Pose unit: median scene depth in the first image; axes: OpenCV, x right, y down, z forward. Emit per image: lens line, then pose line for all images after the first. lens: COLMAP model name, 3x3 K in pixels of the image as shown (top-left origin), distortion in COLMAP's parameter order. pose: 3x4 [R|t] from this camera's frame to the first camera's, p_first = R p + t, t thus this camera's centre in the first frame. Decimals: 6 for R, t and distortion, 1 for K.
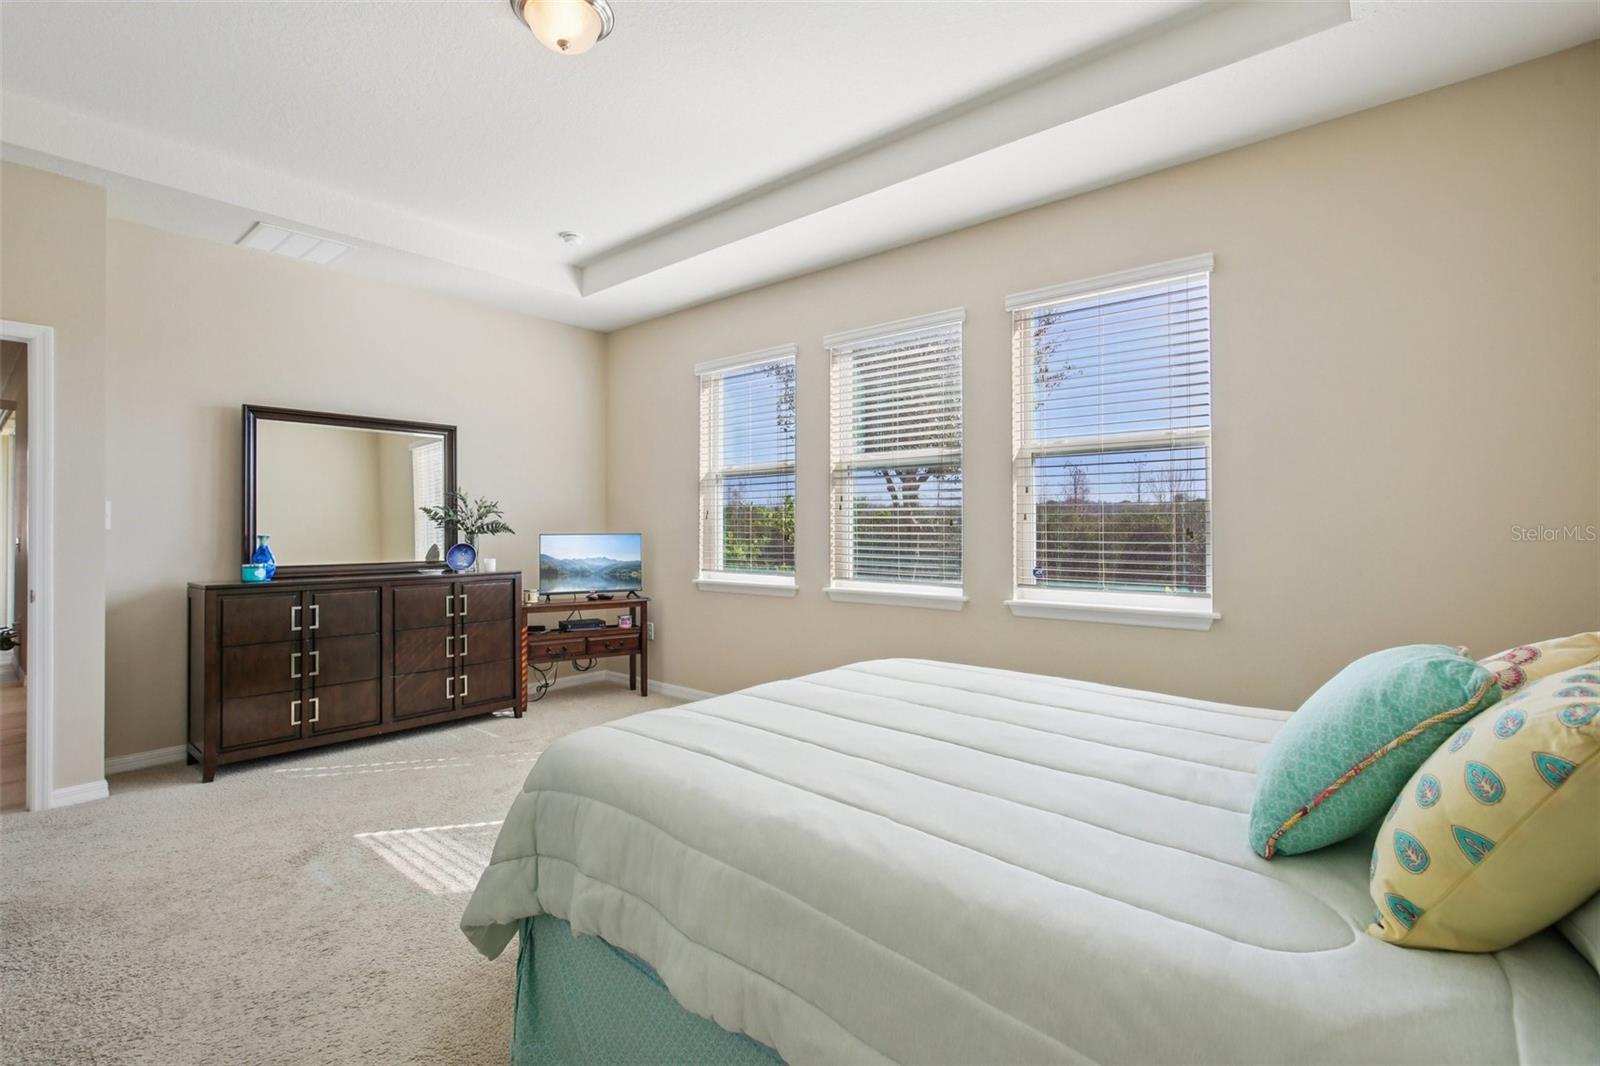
lens RADIAL K [[754.6, 0, 800.0], [0, 754.6, 533.0], [0, 0, 1]] dist [0.003253, 0.000490]
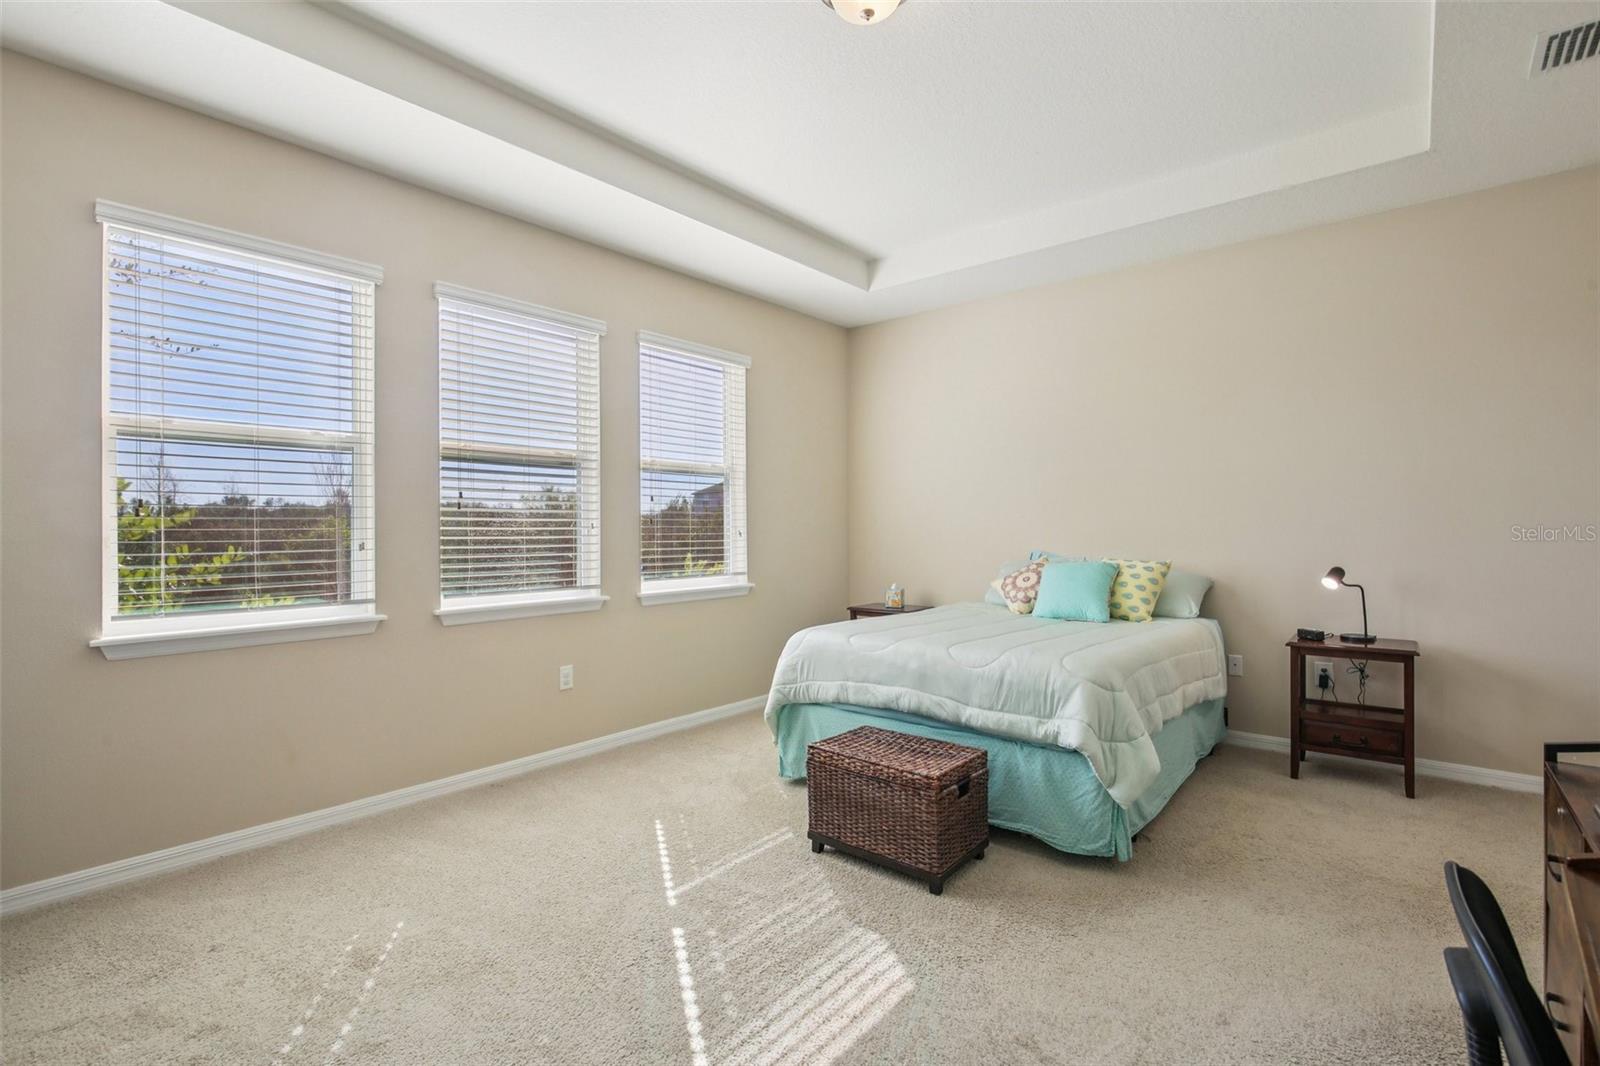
lens RADIAL K [[700.5, 0, 846.6], [0, 700.5, 541.4], [0, 0, 1]] dist [-0.001043, 0.000033]
pose [[-0.023335, -0.015220, 0.999612, -0.632527], [0.016322, 0.999745, 0.015603, -0.001063], [-0.999594, 0.016680, -0.023081, 0.563983]]
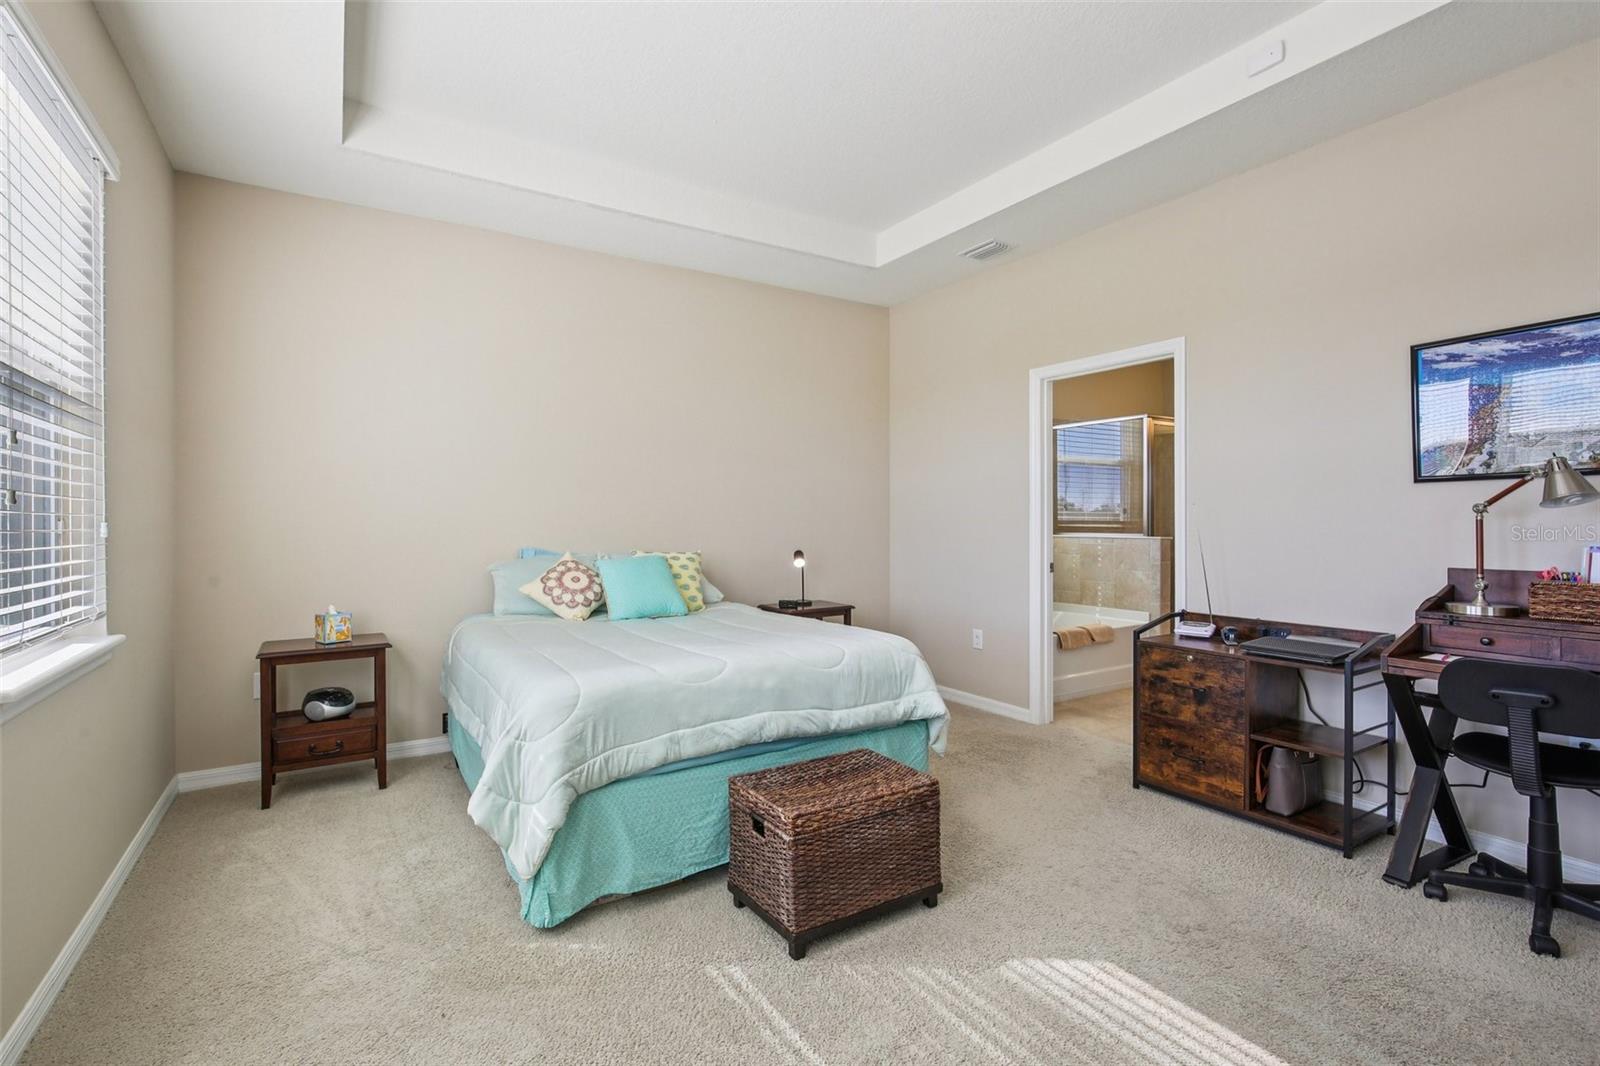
lens RADIAL K [[754.6, 0, 800.0], [0, 754.6, 533.0], [0, 0, 1]] dist [0.003253, 0.000490]
pose [[-0.951659, -0.000001, 0.307155, -0.237319], [0.007449, 0.999706, 0.023084, 0.004317], [-0.307065, 0.024256, -0.951379, 0.944005]]
